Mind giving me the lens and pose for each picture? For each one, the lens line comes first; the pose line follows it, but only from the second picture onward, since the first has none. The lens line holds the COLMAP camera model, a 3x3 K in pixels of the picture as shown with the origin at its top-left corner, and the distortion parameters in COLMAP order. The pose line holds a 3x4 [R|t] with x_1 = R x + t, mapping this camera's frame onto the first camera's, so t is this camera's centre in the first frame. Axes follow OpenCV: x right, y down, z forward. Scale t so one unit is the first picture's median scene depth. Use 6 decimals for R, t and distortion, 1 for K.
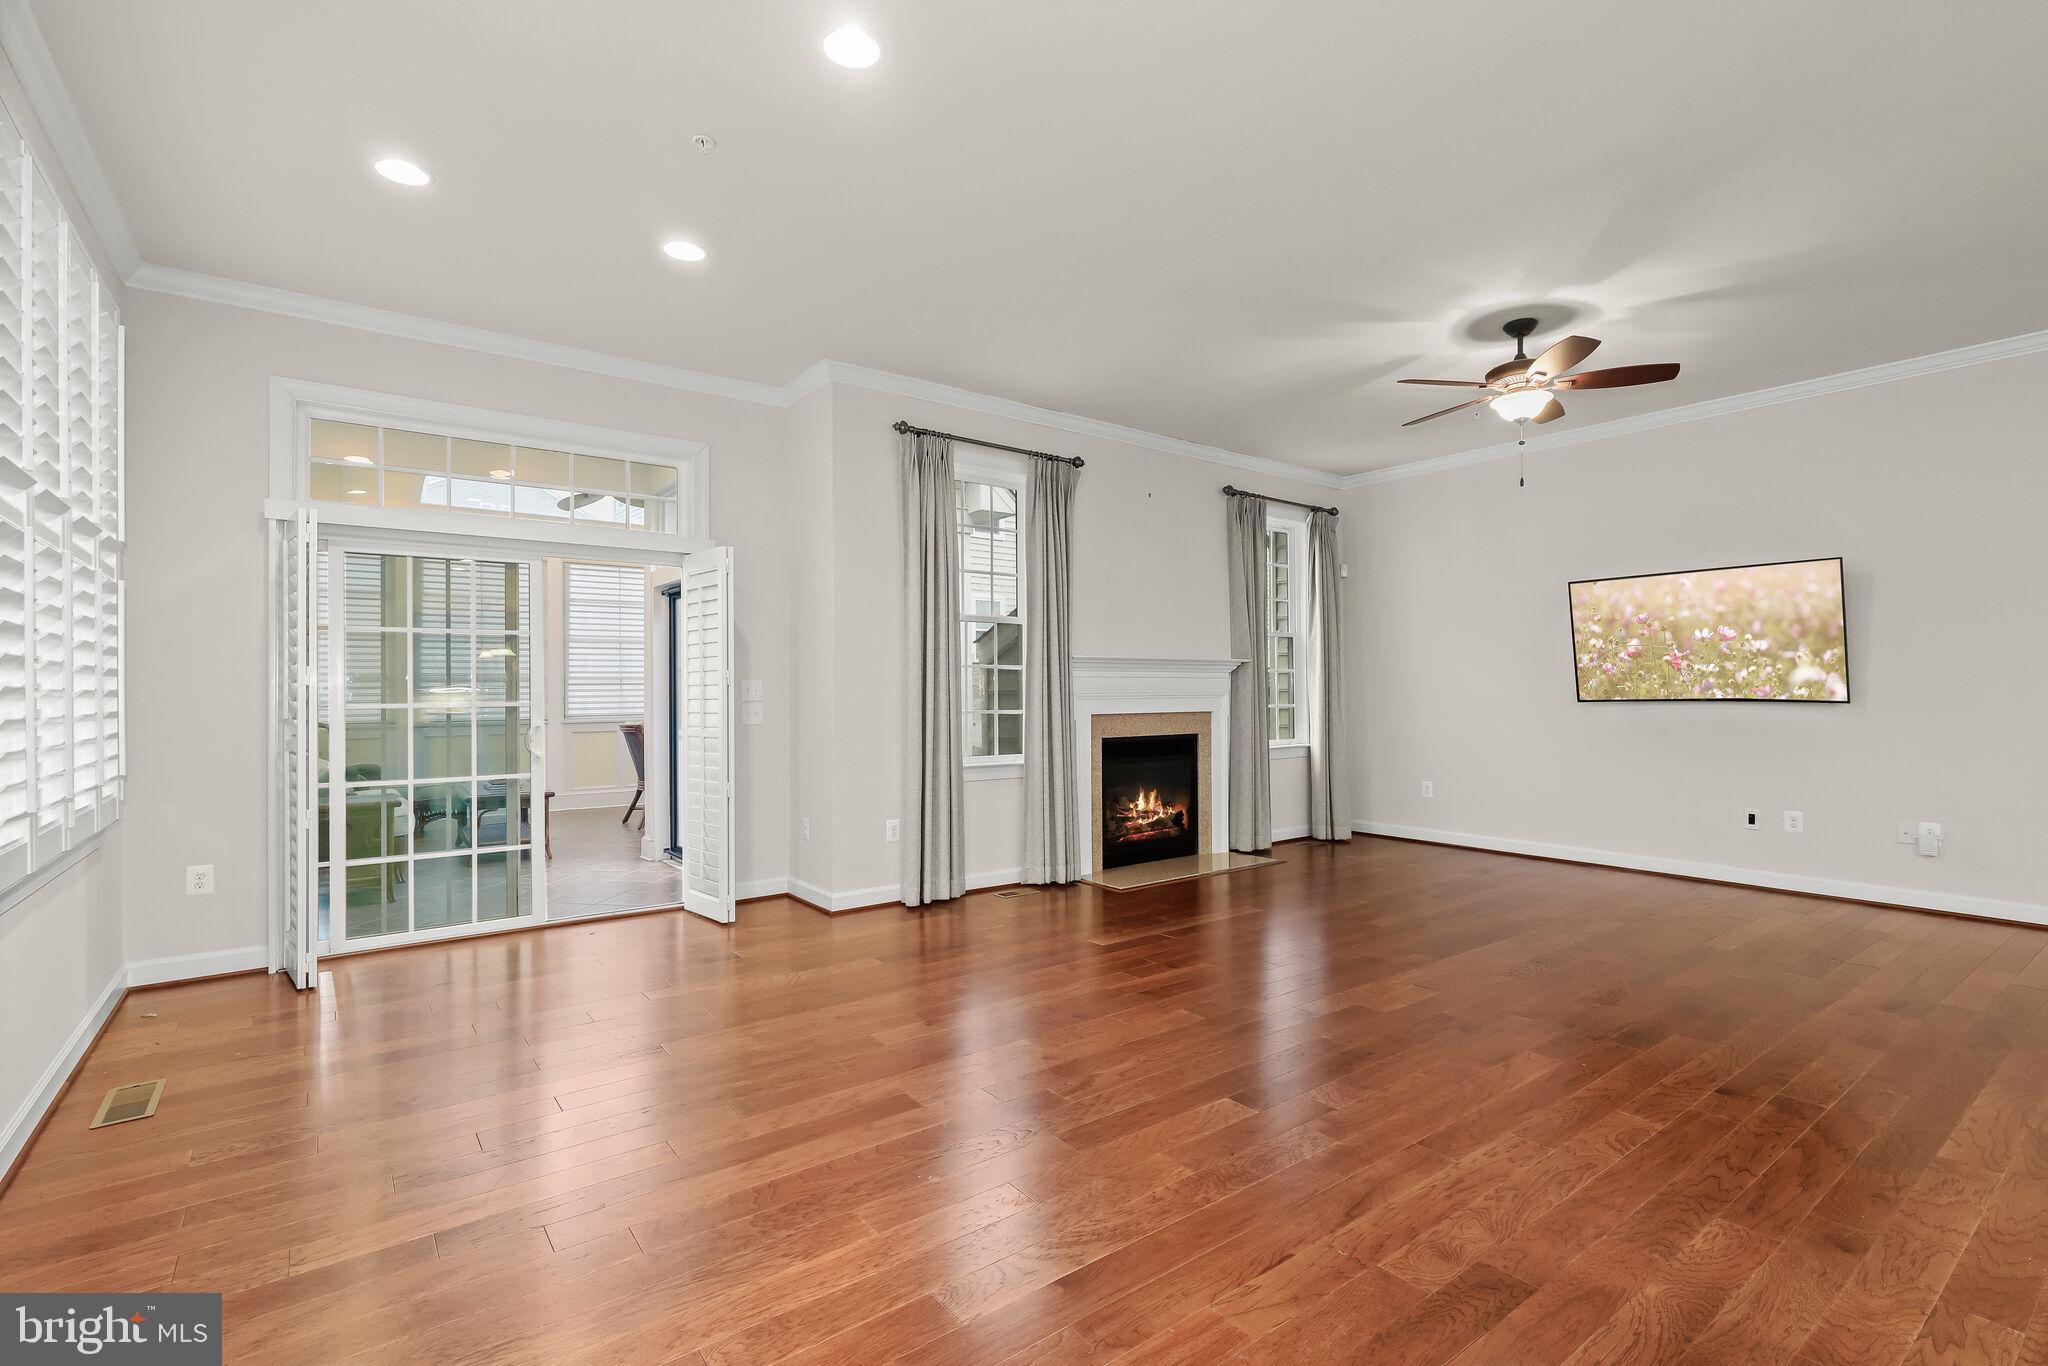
lens RADIAL K [[945.6, 0, 1029.7], [0, 945.6, 669.2], [0, 0, 1]] dist [0.003726, 0.000967]
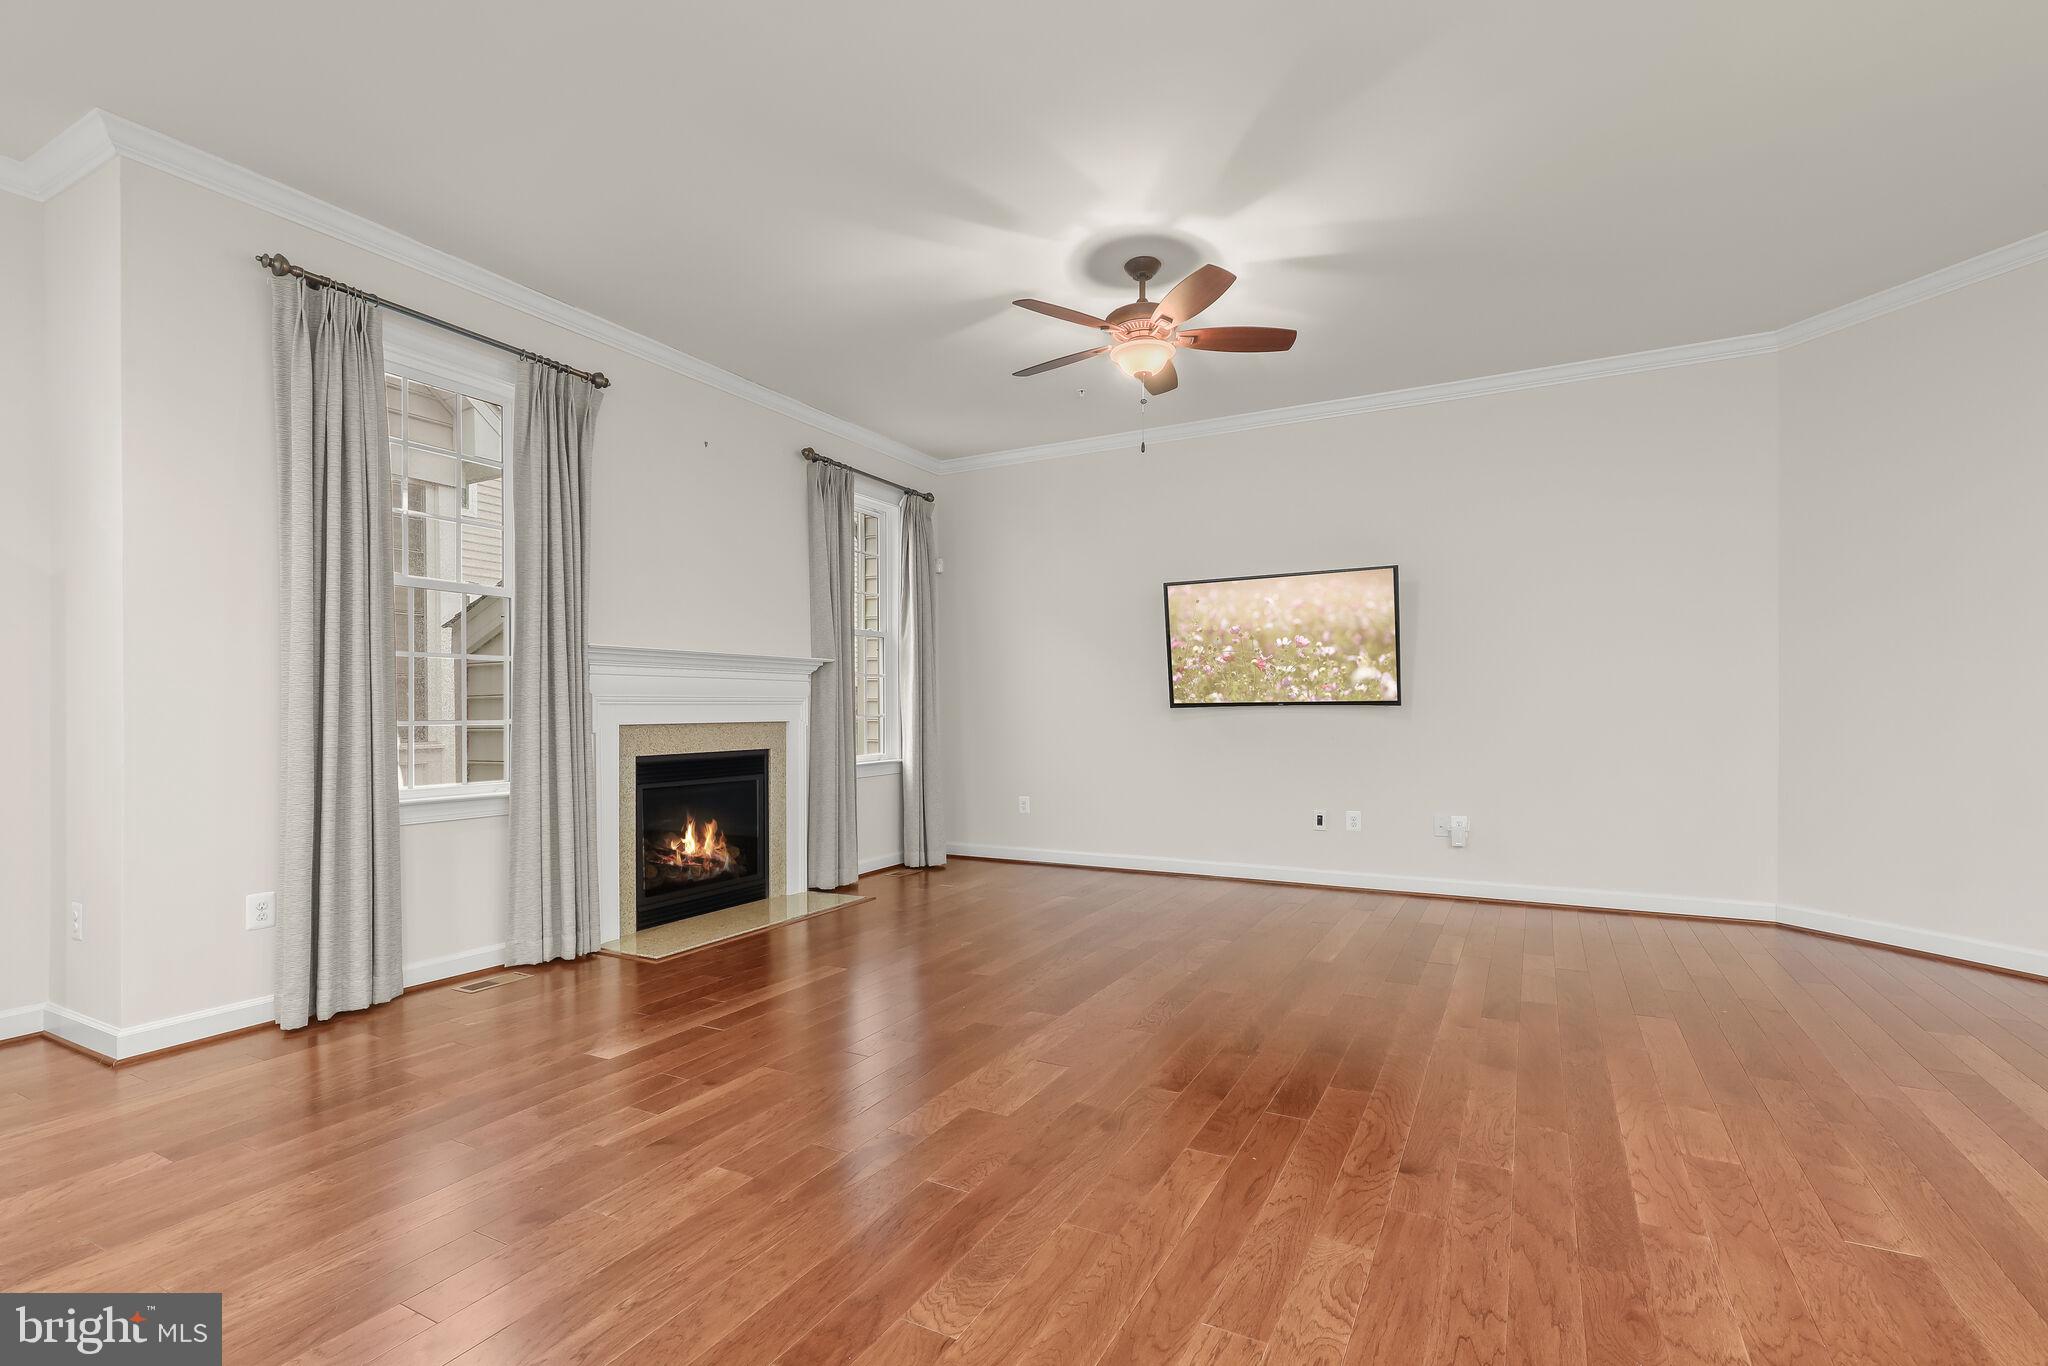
lens RADIAL K [[945.6, 0, 1030.0], [0, 945.6, 698.1], [0, 0, 1]] dist [0.003726, 0.000967]
pose [[0.910405, 0.002432, 0.413710, 0.053964], [-0.005249, 0.999970, 0.005673, 0.022056], [-0.413684, -0.007336, 0.910391, 0.201154]]
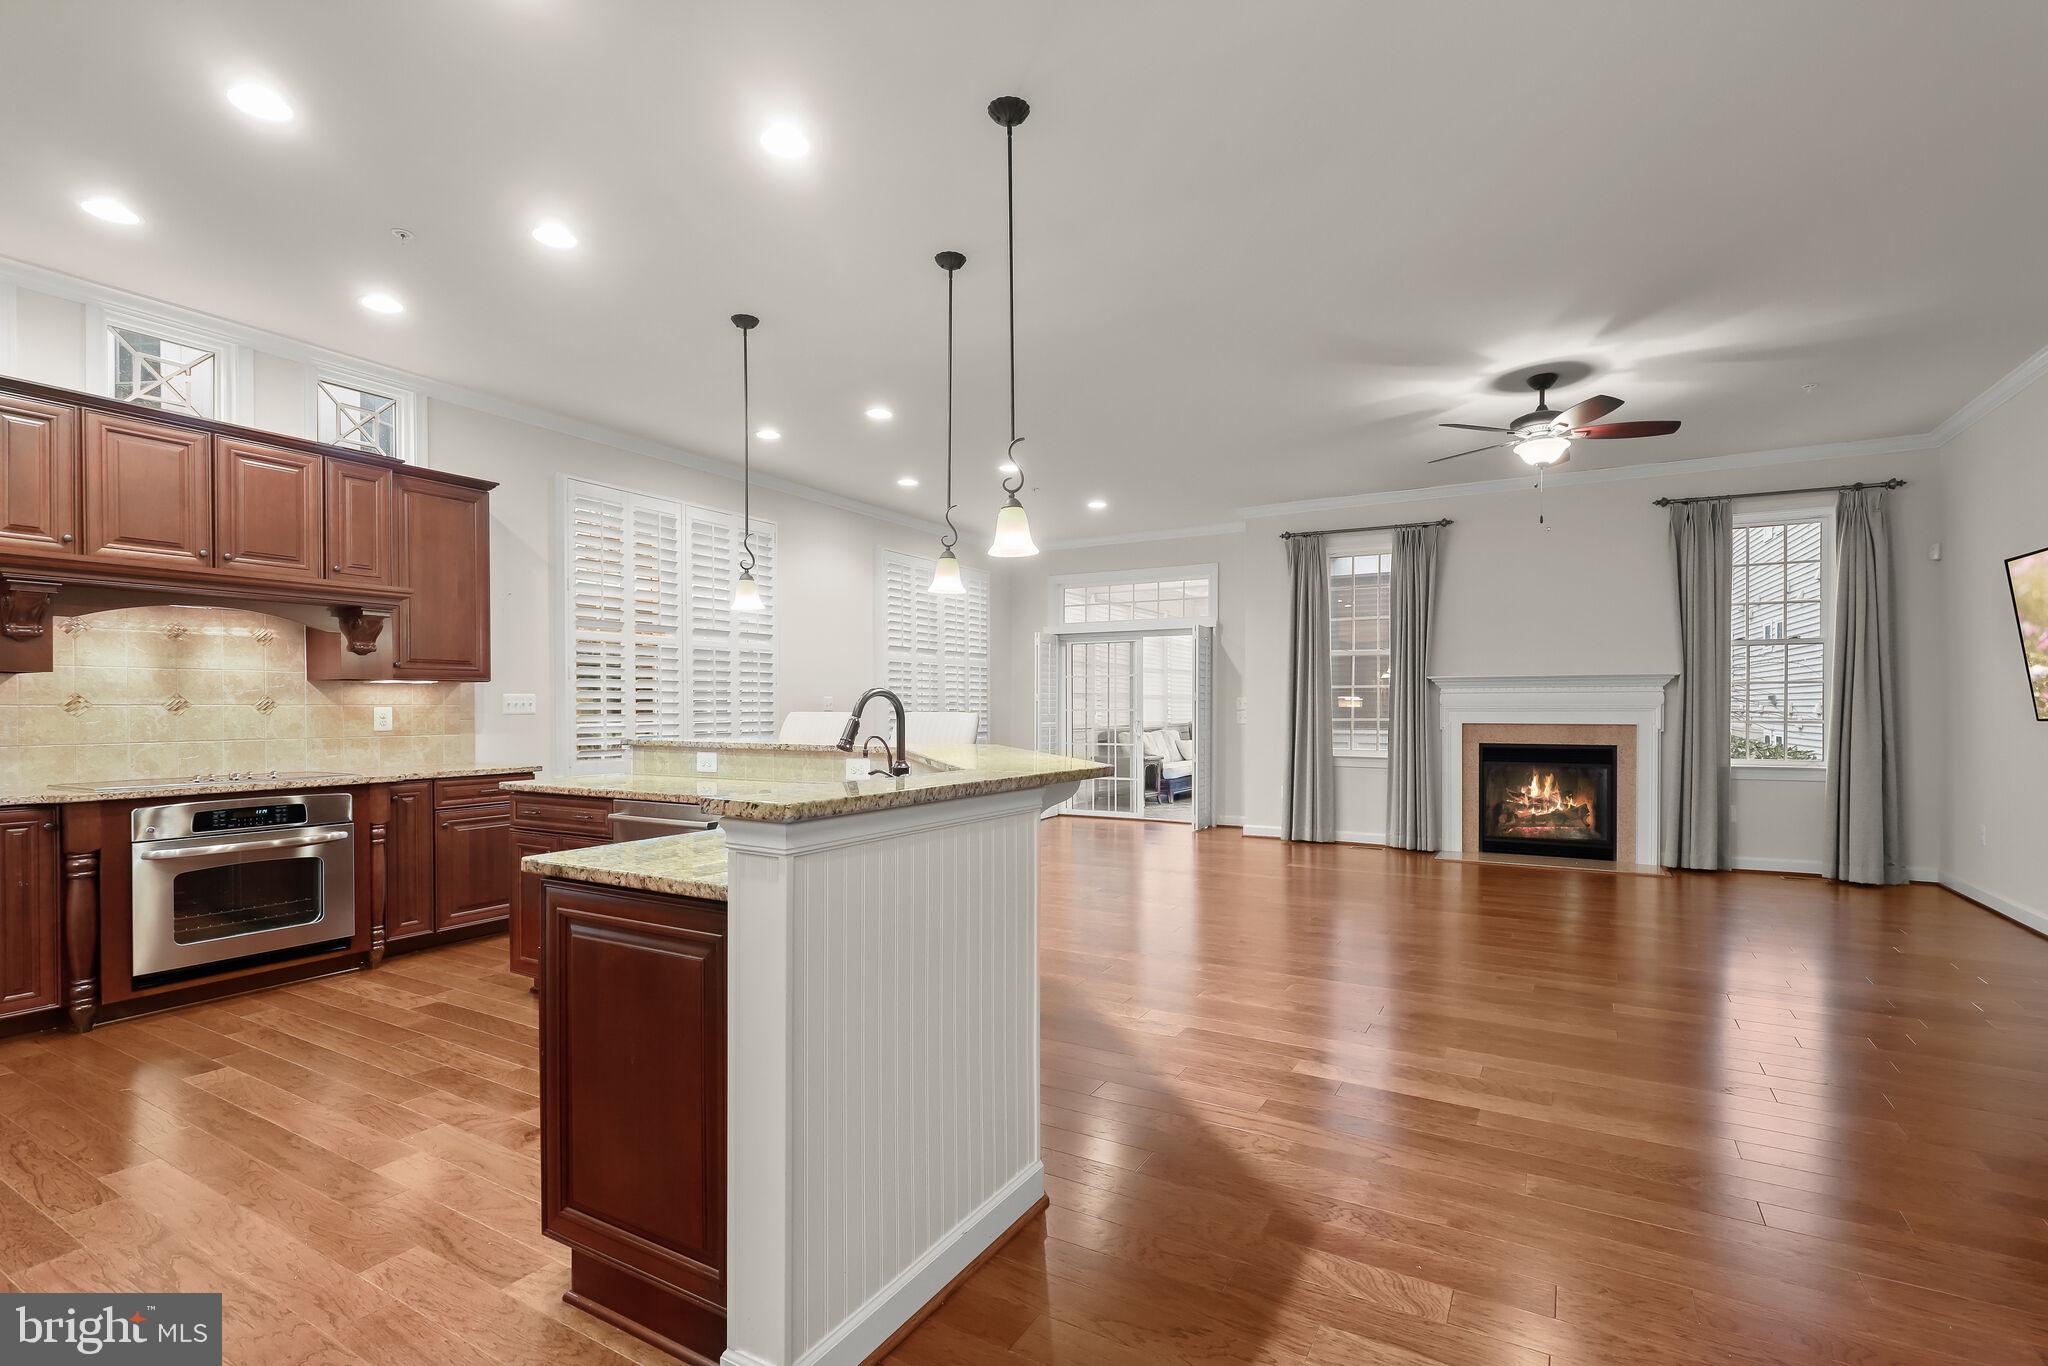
lens RADIAL K [[945.6, 0, 1043.2], [0, 945.6, 708.9], [0, 0, 1]] dist [0.003726, 0.000967]
pose [[0.394580, 0.003617, -0.918854, 1.038122], [0.019122, 0.999743, 0.012146, 0.003088], [0.918663, -0.022363, 0.394410, 0.008503]]
